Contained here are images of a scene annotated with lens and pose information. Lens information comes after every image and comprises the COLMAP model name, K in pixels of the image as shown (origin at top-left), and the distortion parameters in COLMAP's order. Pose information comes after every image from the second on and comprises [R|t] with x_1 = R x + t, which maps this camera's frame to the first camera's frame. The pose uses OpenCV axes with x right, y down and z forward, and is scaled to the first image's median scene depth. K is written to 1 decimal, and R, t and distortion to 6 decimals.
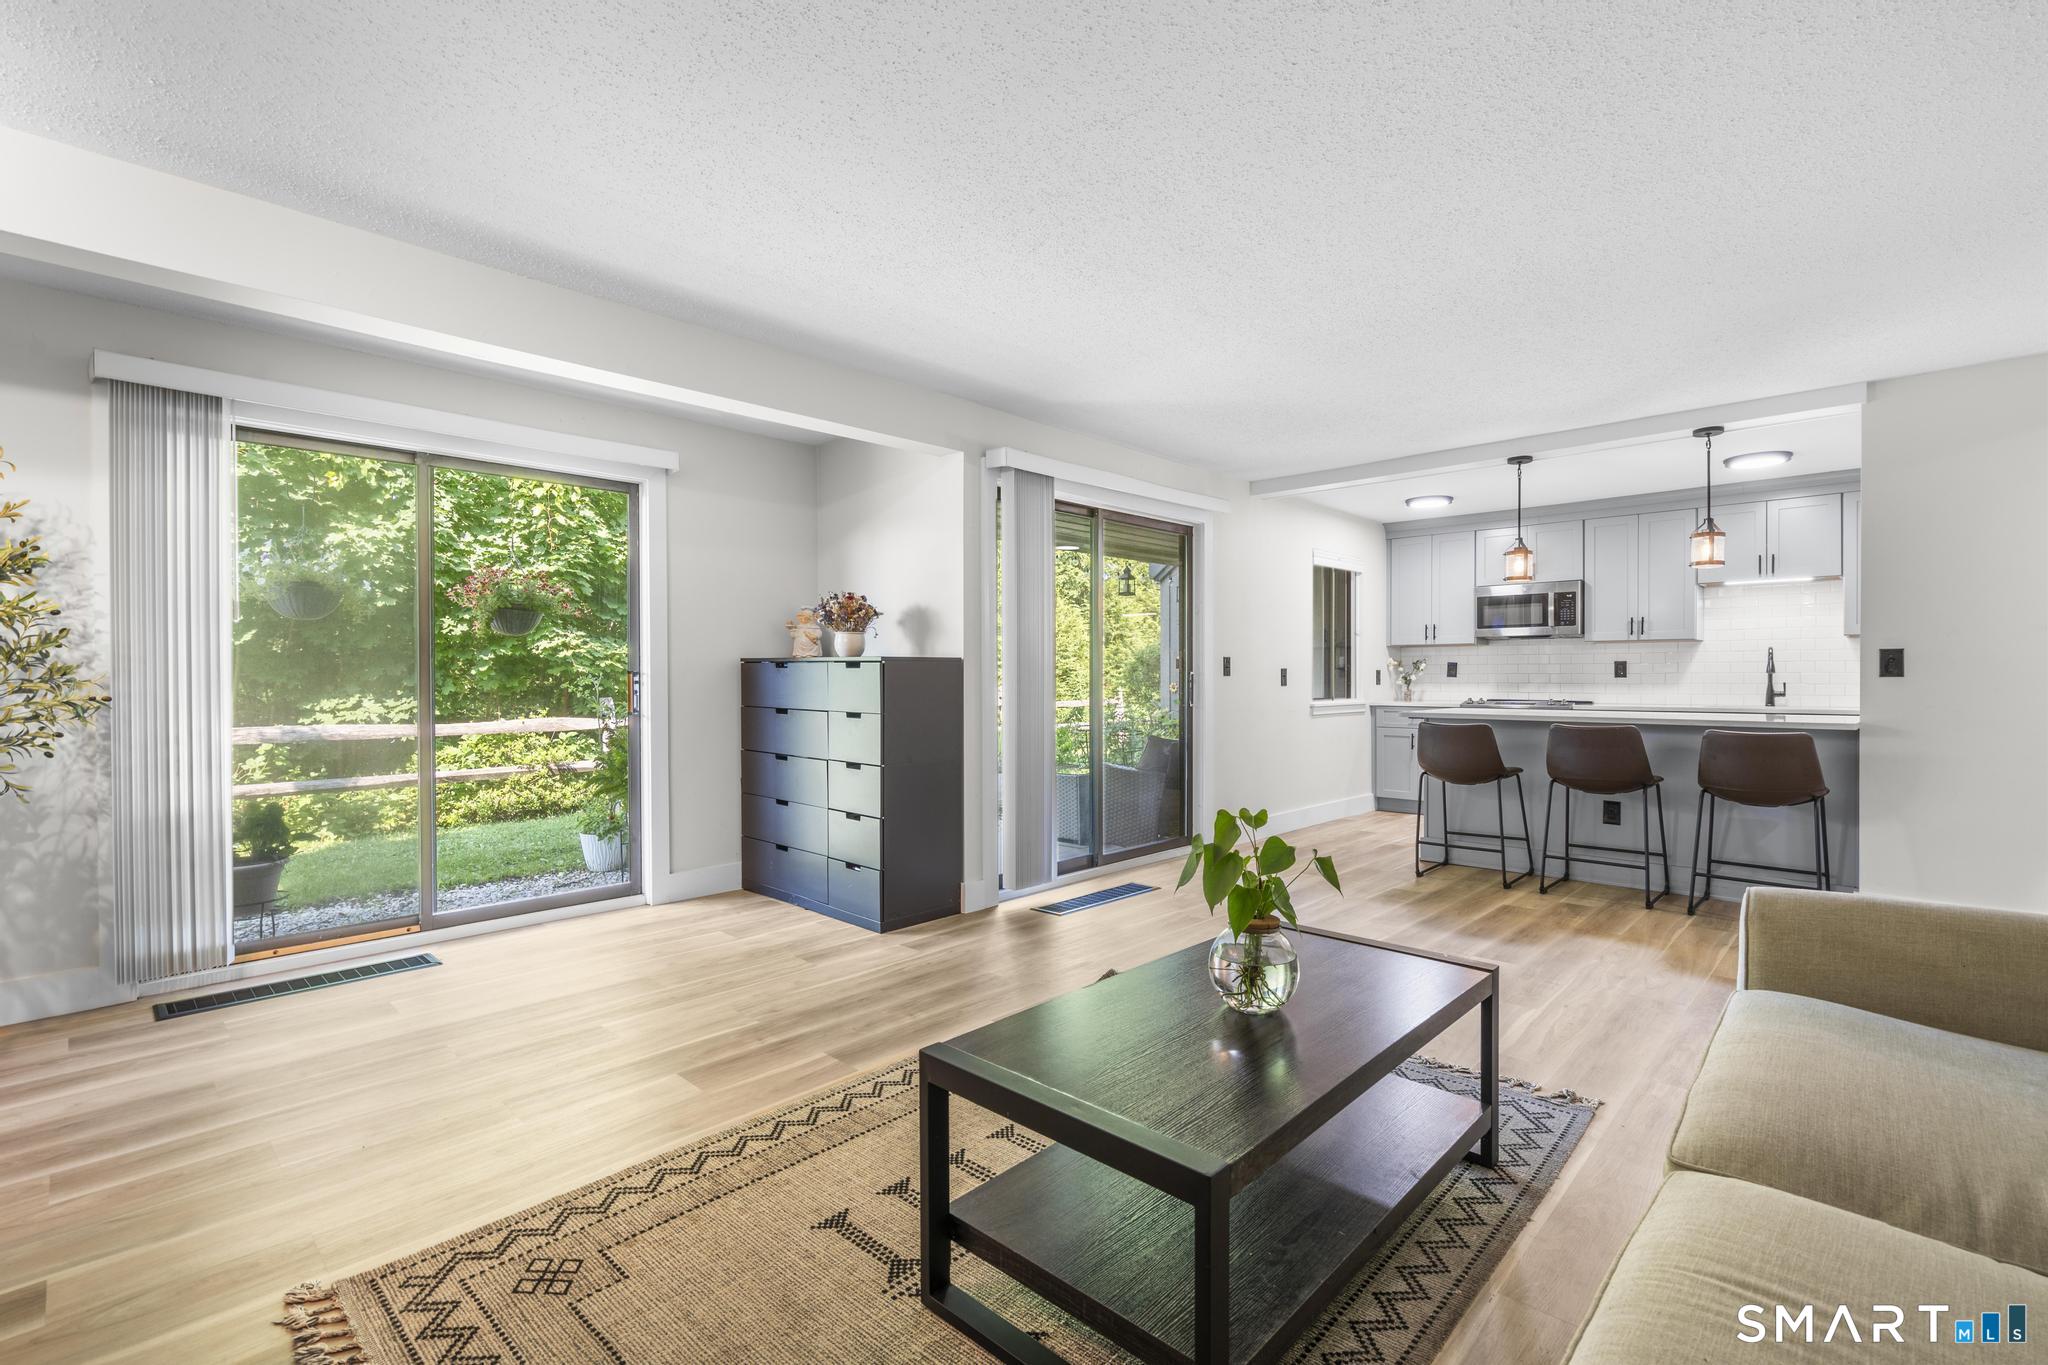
lens RADIAL K [[923.6, 0, 1033.7], [0, 923.6, 681.5], [0, 0, 1]] dist [-0.004369, 0.002627]
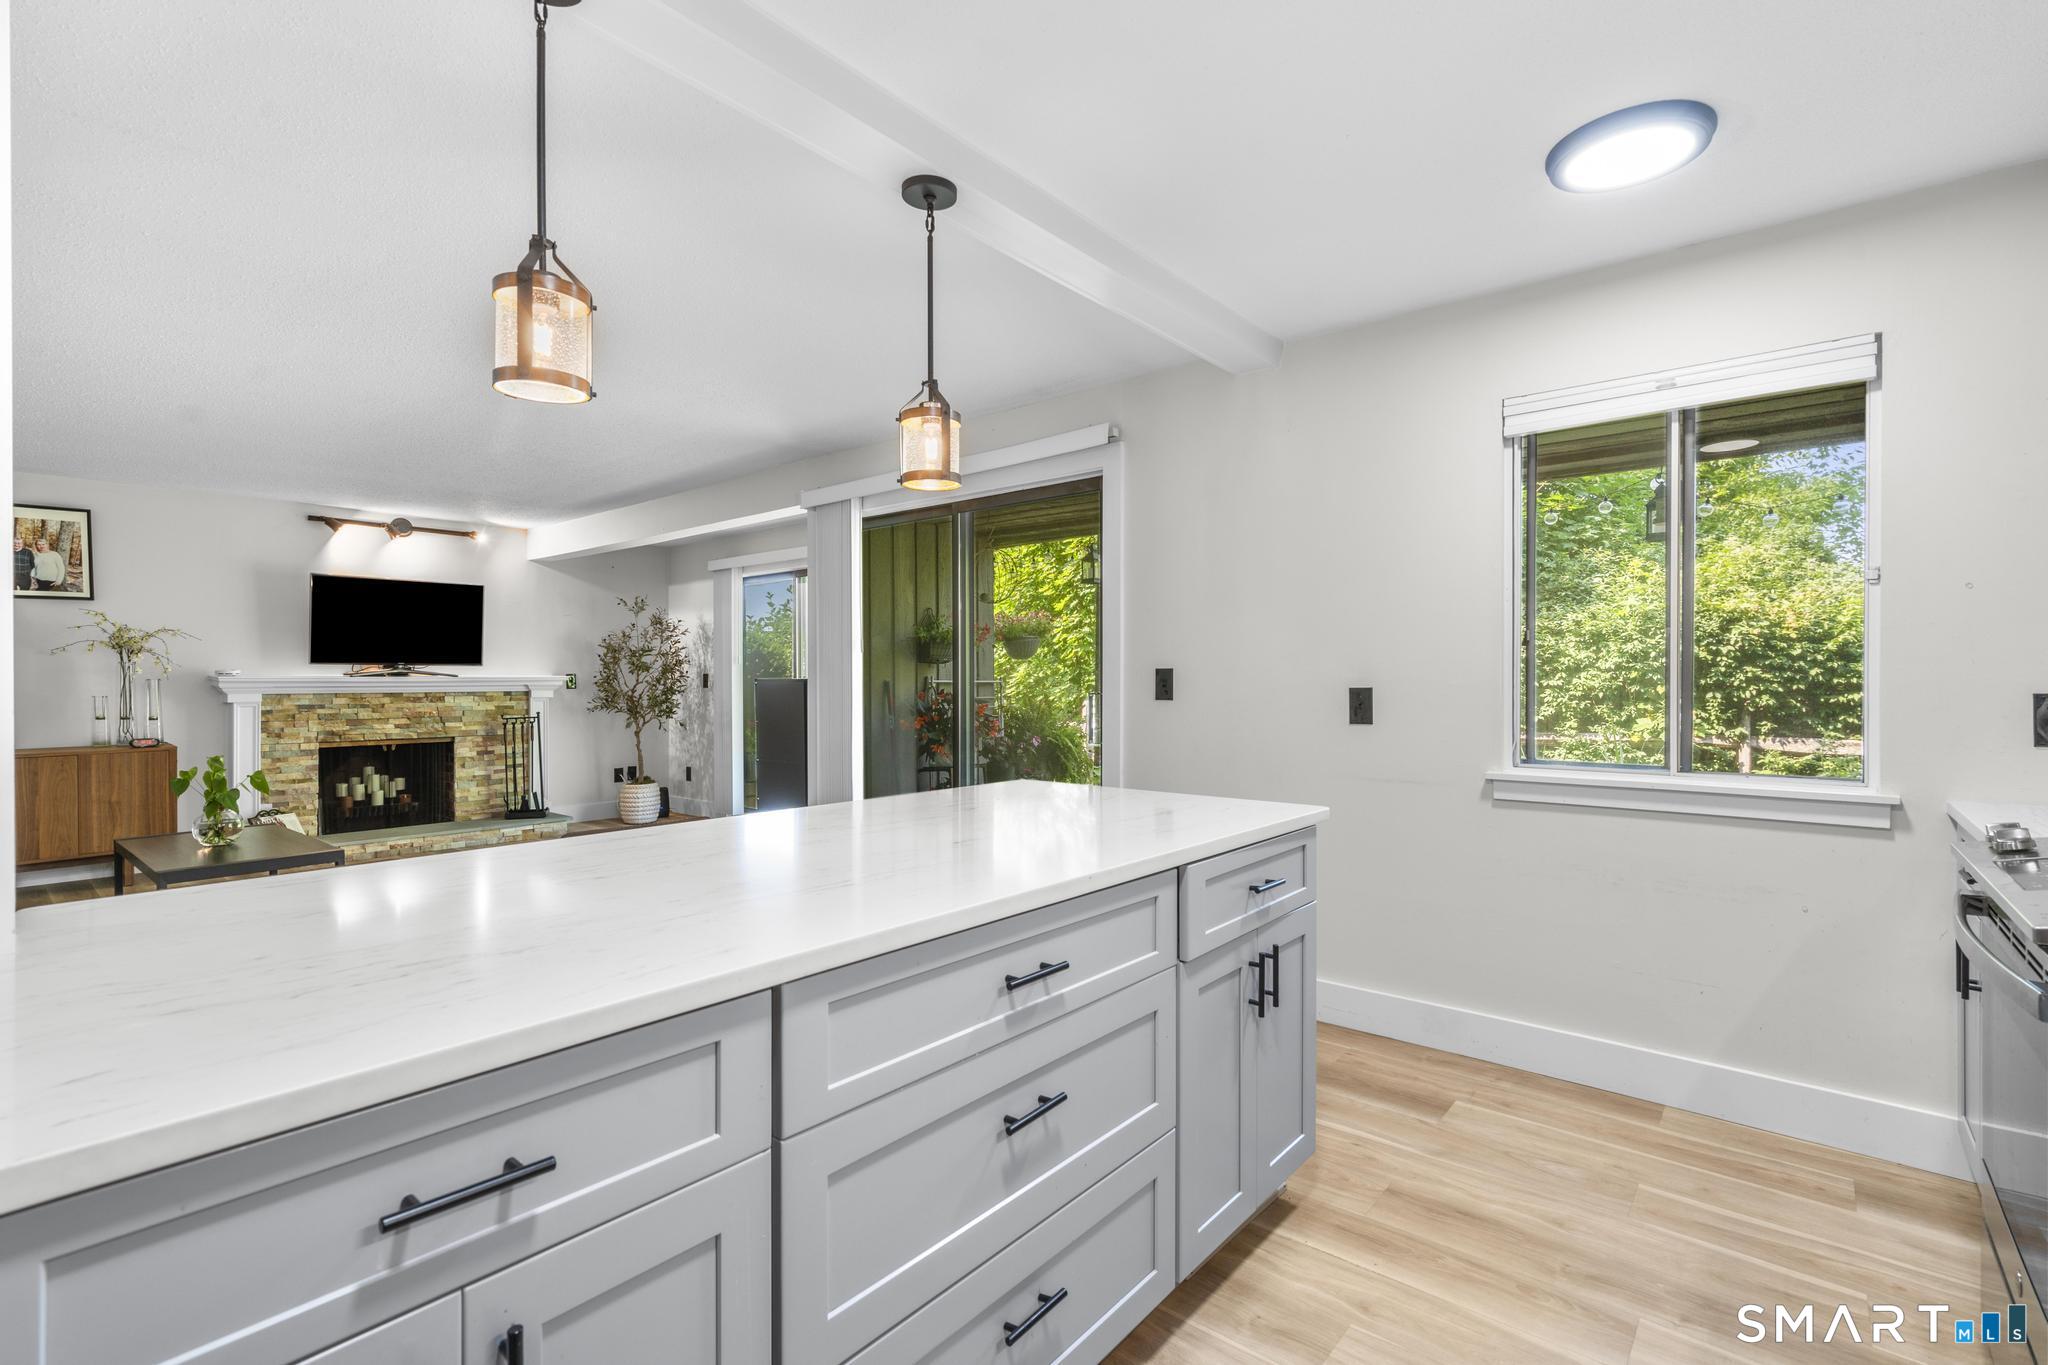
lens RADIAL K [[923.6, 0, 1033.0], [0, 923.6, 681.8], [0, 0, 1]] dist [-0.004369, 0.002627]
pose [[0.067034, 0.004422, -0.997741, 0.914096], [-0.004589, 0.999981, 0.004124, -0.022917], [0.997740, 0.004302, 0.067054, 0.987225]]
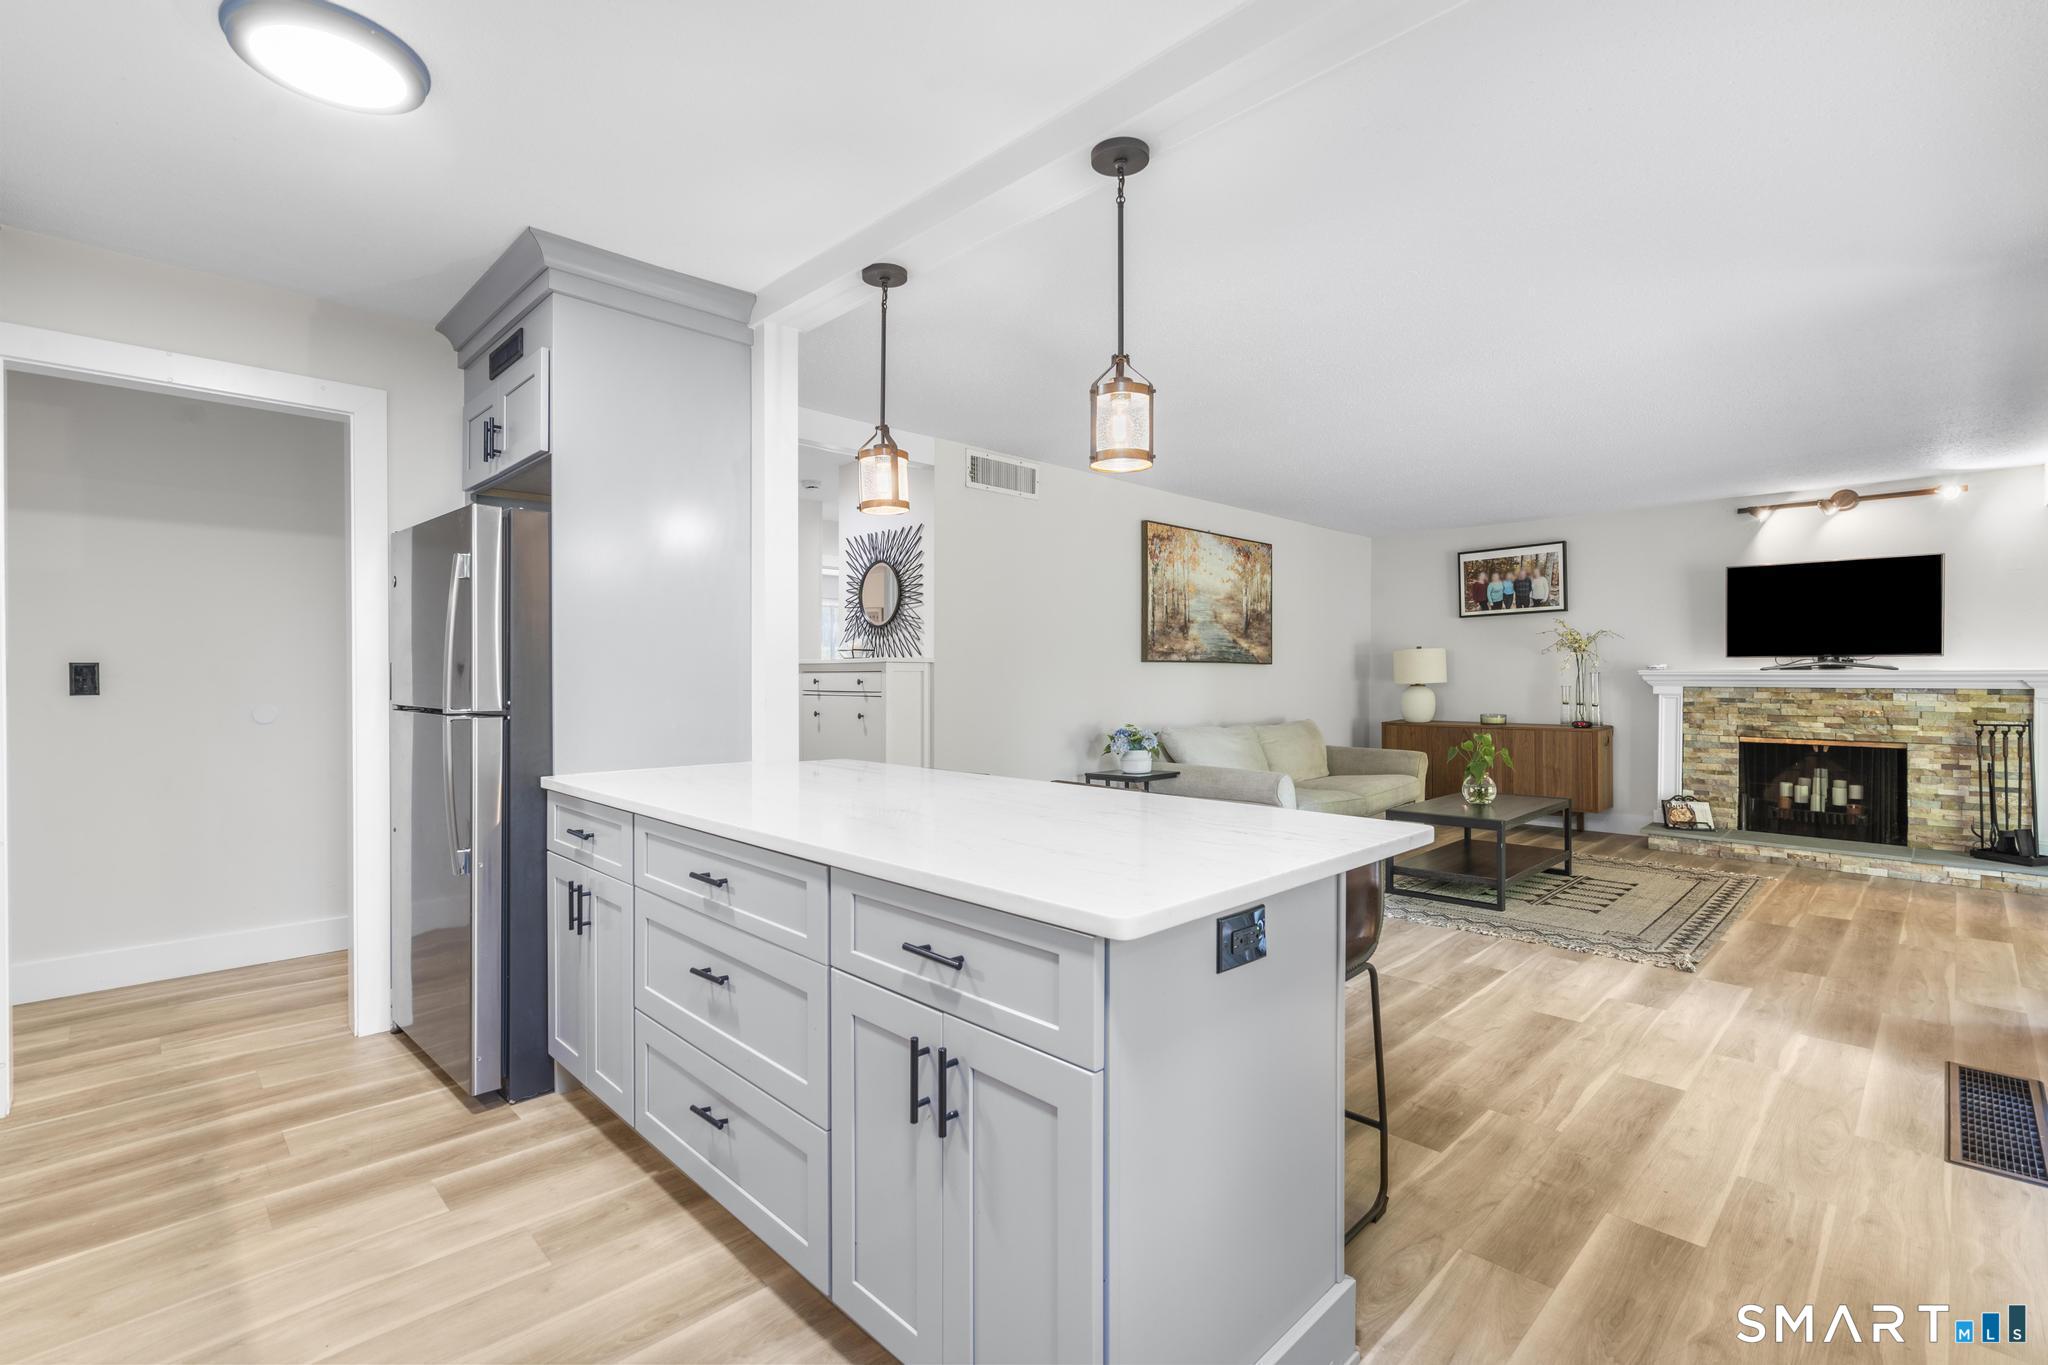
lens RADIAL K [[923.6, 0, 1034.6], [0, 923.6, 681.2], [0, 0, 1]] dist [-0.004369, 0.002627]
pose [[-0.999695, 0.001295, 0.024661, 0.537094], [0.001616, 0.999914, 0.012978, -0.023056], [-0.024642, 0.013014, -0.999612, 1.350692]]
